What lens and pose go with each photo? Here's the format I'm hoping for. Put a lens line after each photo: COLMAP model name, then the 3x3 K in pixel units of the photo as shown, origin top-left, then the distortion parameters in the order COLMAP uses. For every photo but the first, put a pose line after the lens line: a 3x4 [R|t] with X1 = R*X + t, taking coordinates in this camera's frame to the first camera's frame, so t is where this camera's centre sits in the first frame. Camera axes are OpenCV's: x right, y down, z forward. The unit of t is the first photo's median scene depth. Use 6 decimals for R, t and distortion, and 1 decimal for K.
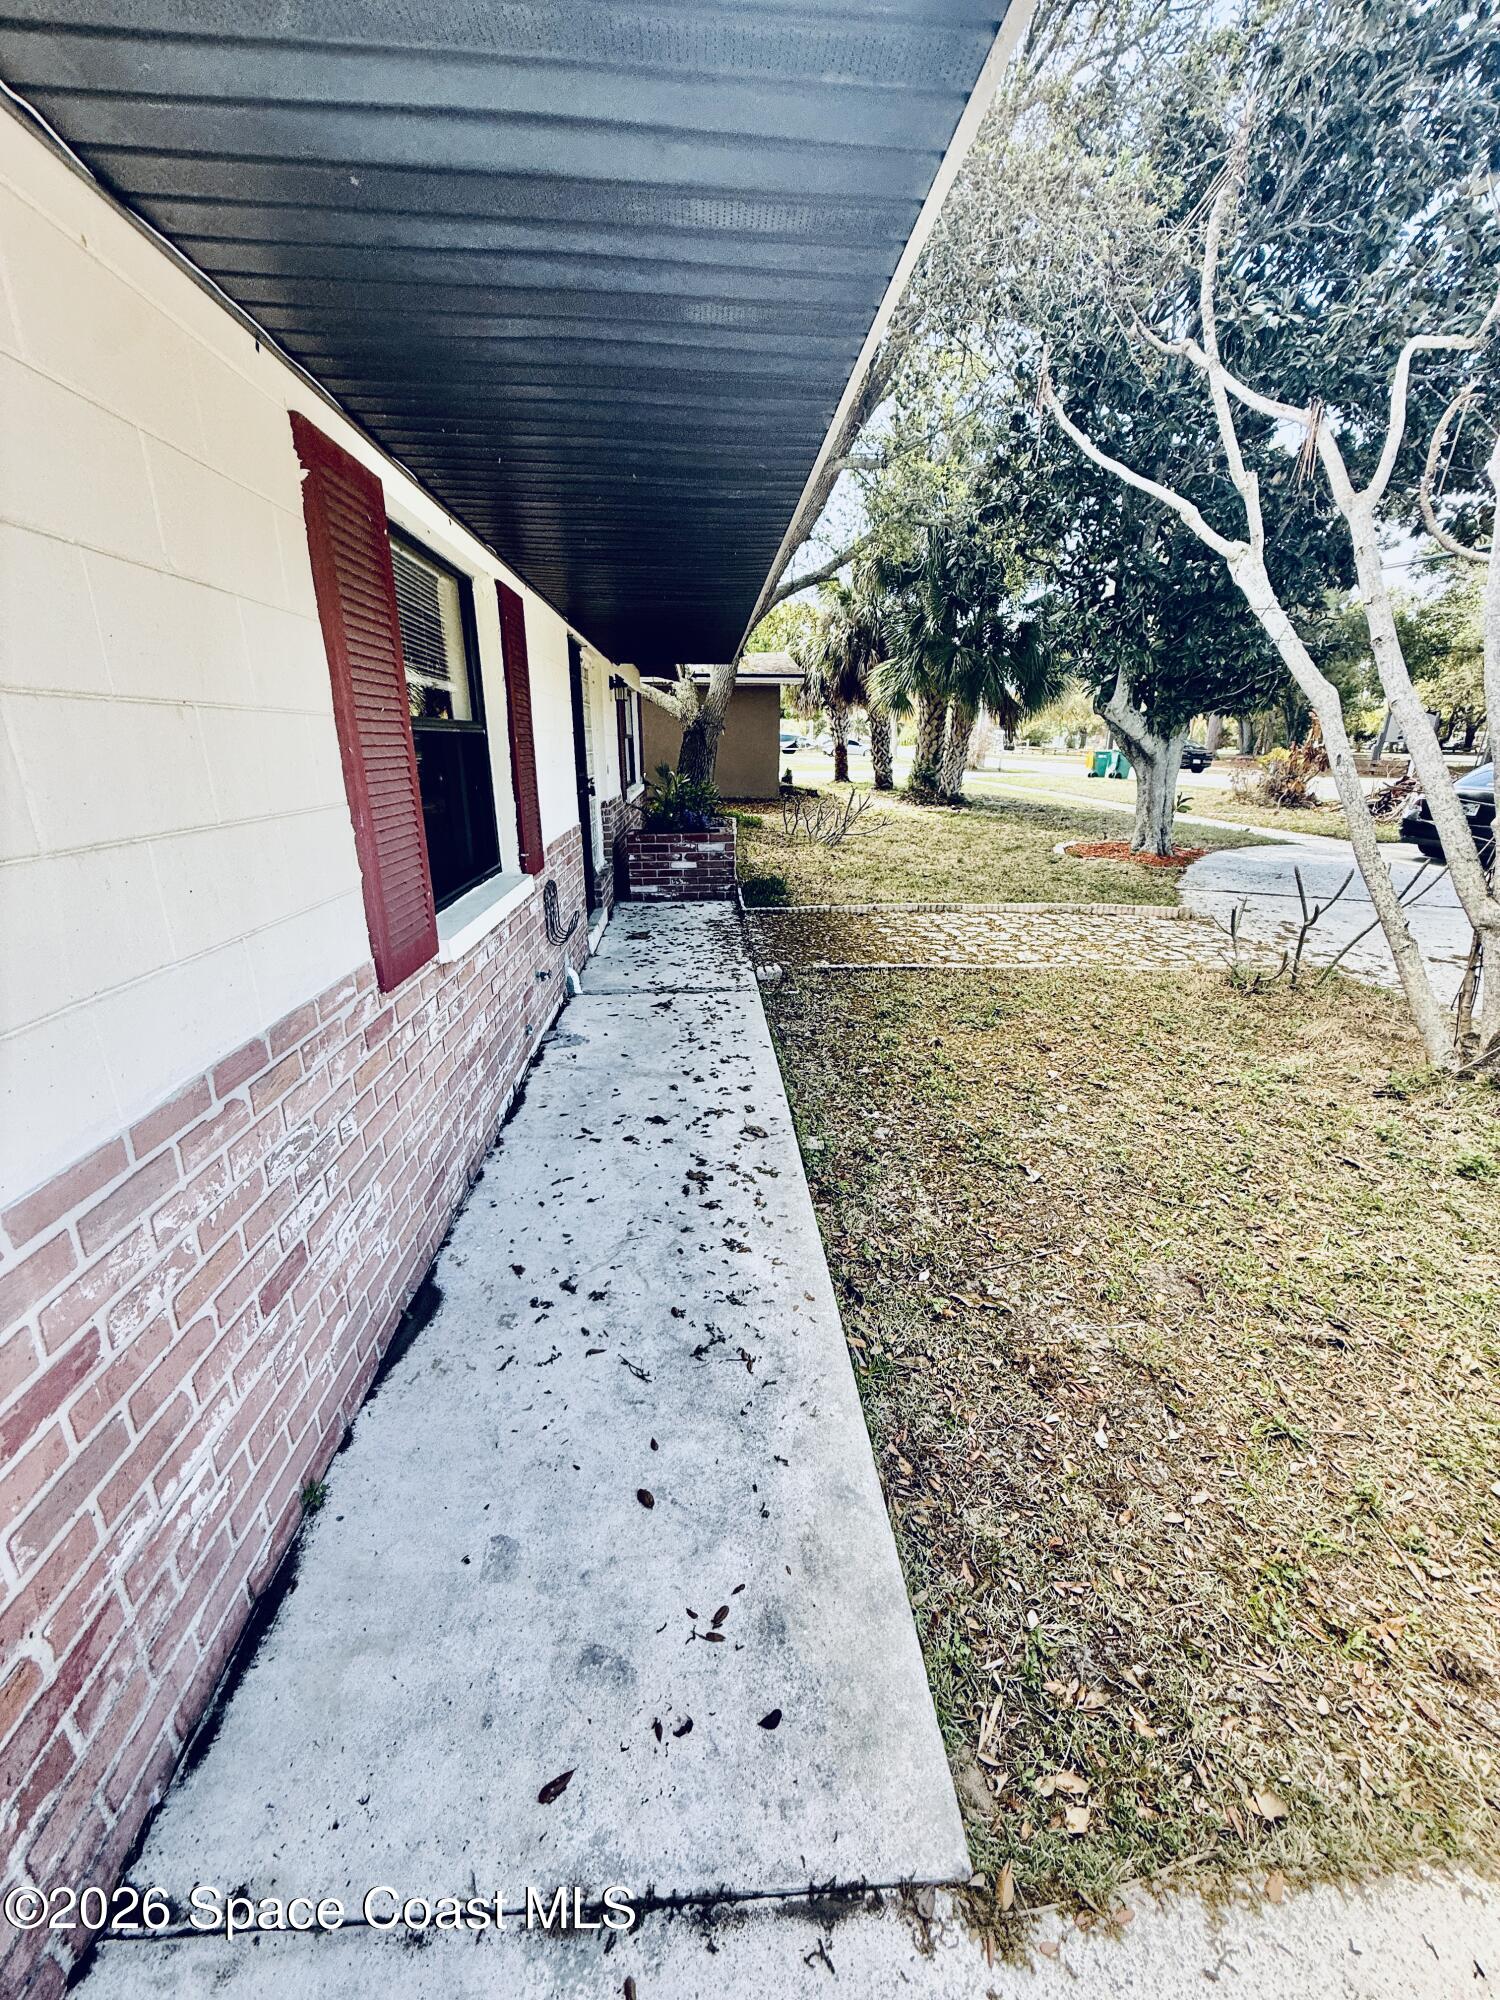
lens RADIAL K [[799.2, 0, 758.7], [0, 799.2, 993.7], [0, 0, 1]] dist [0.000521, -0.000265]
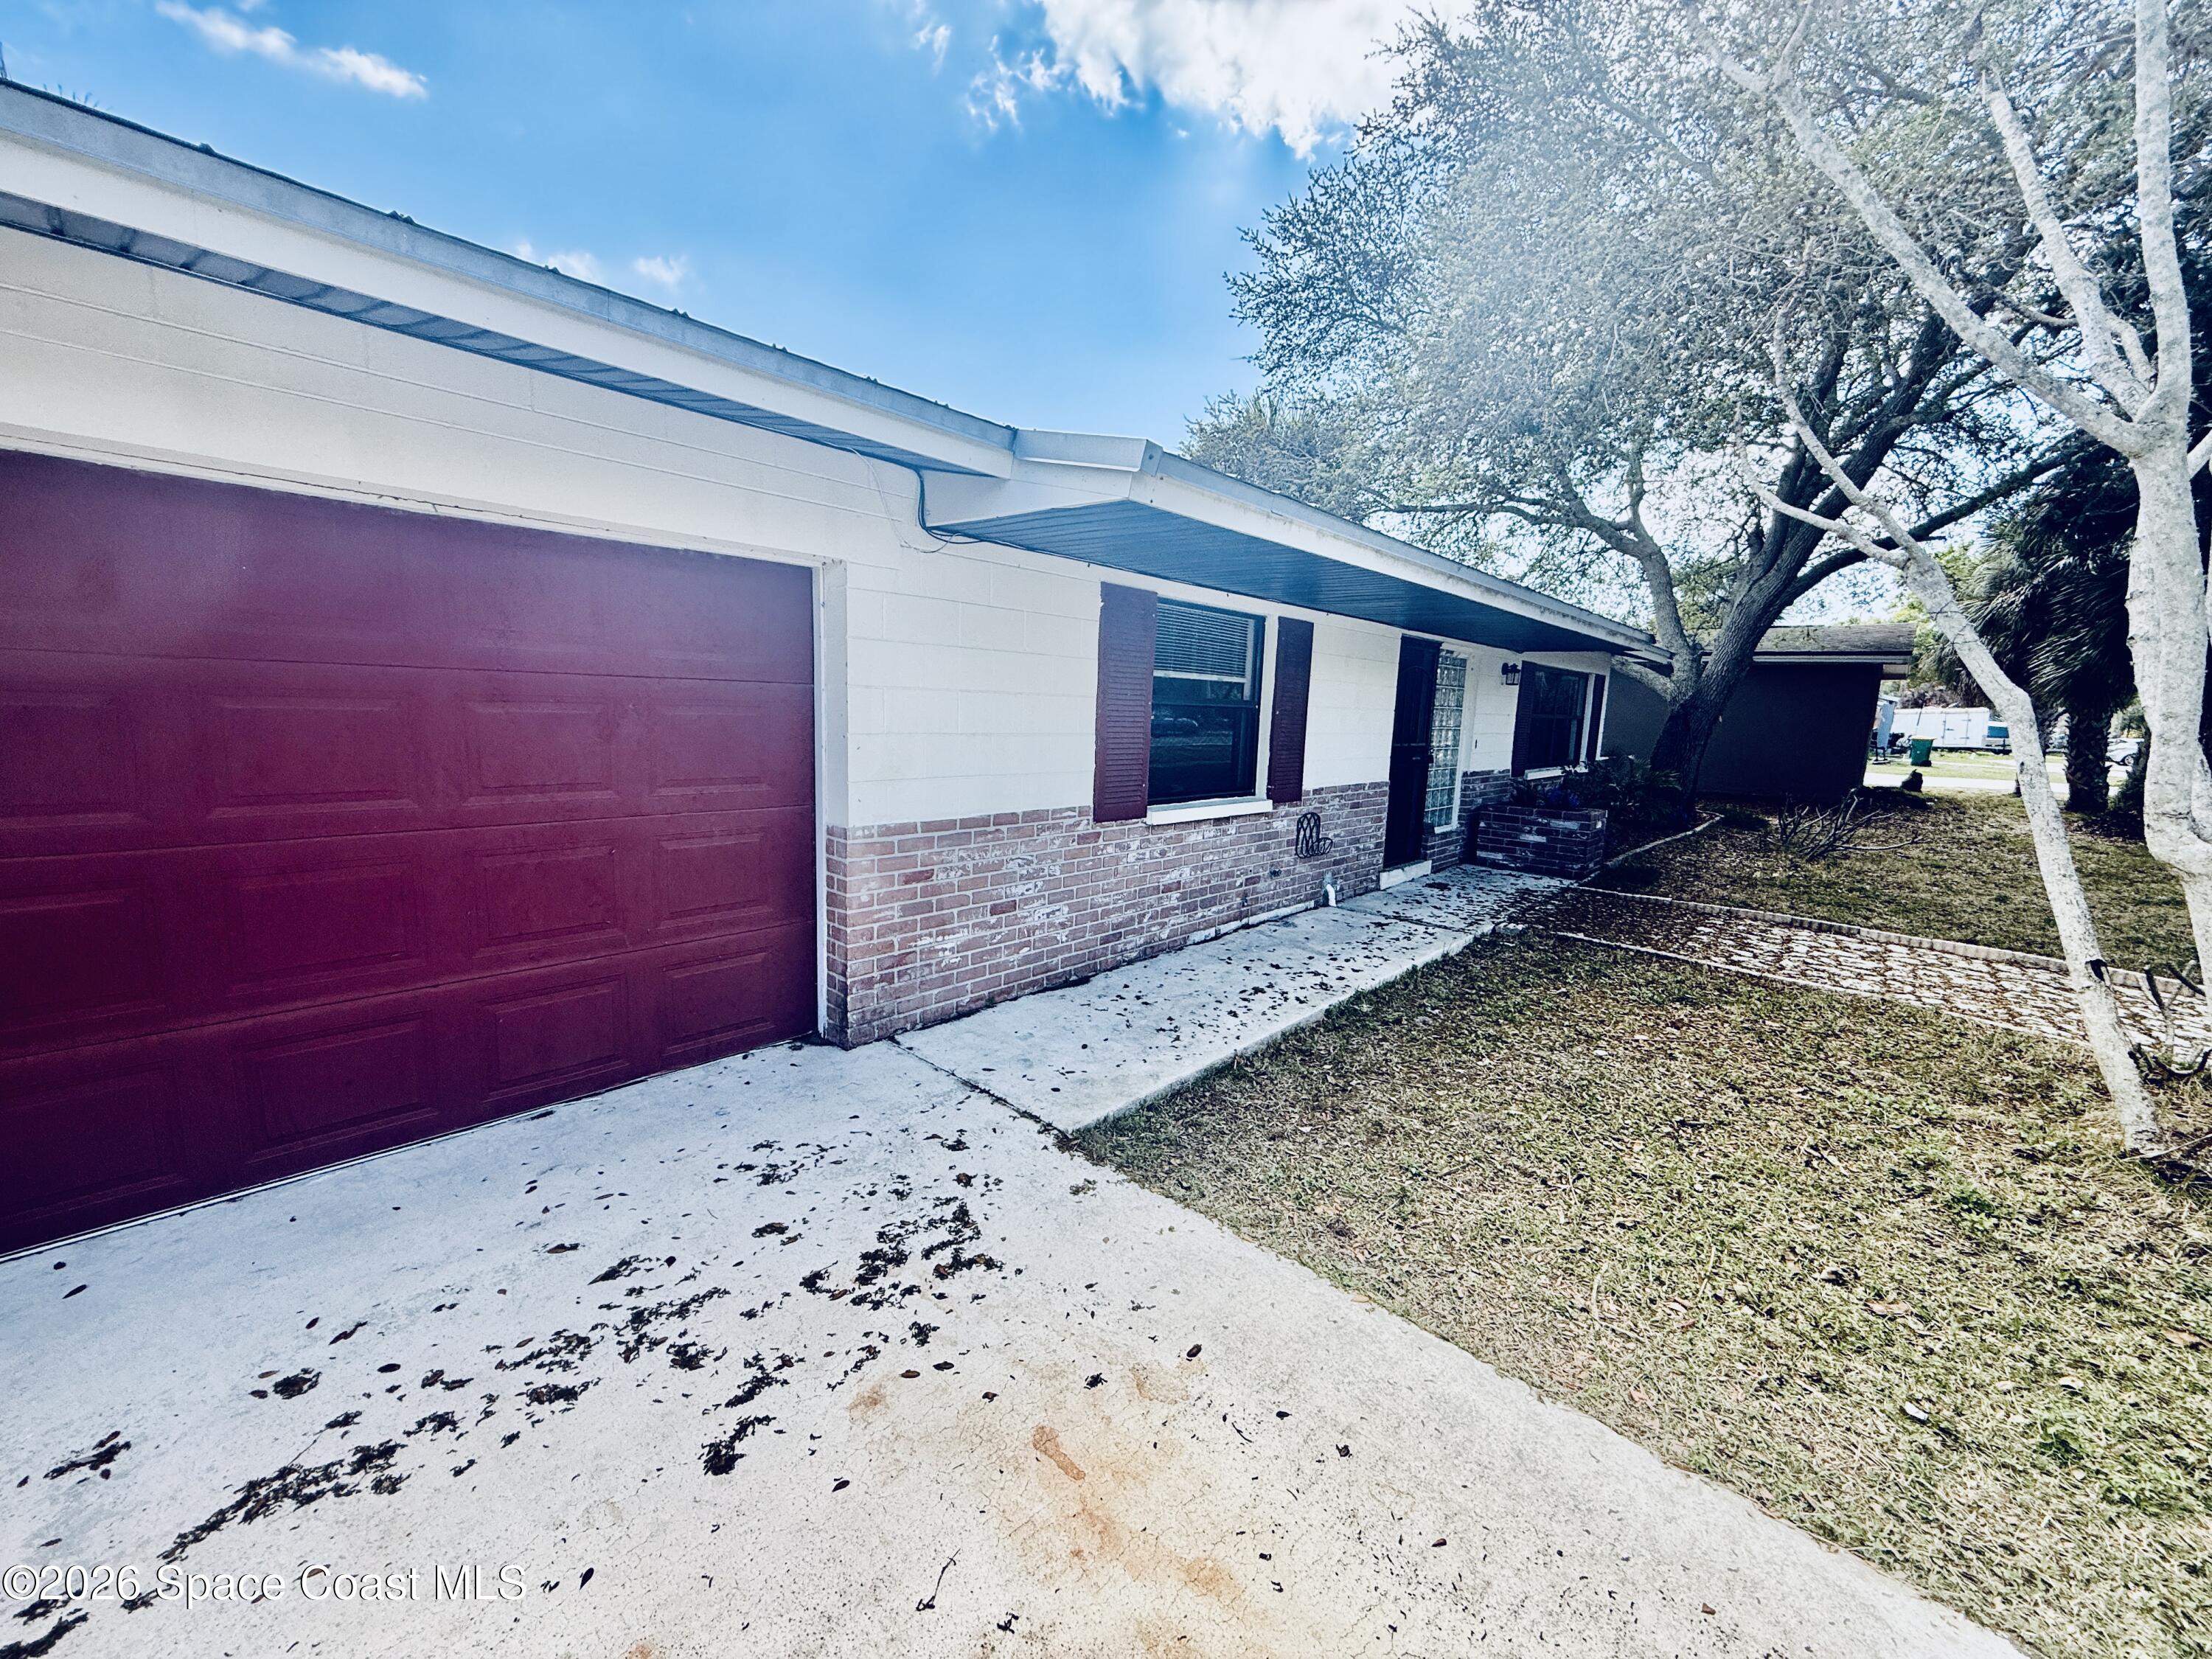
lens RADIAL K [[883.9, 0, 1103.4], [0, 883.9, 832.7], [0, 0, 1]] dist [0.000521, -0.000265]
pose [[0.690896, 0.129895, -0.711189, 0.771003], [-0.252209, 0.965230, -0.068717, 0.114417], [0.677535, 0.226845, 0.699634, -0.391245]]
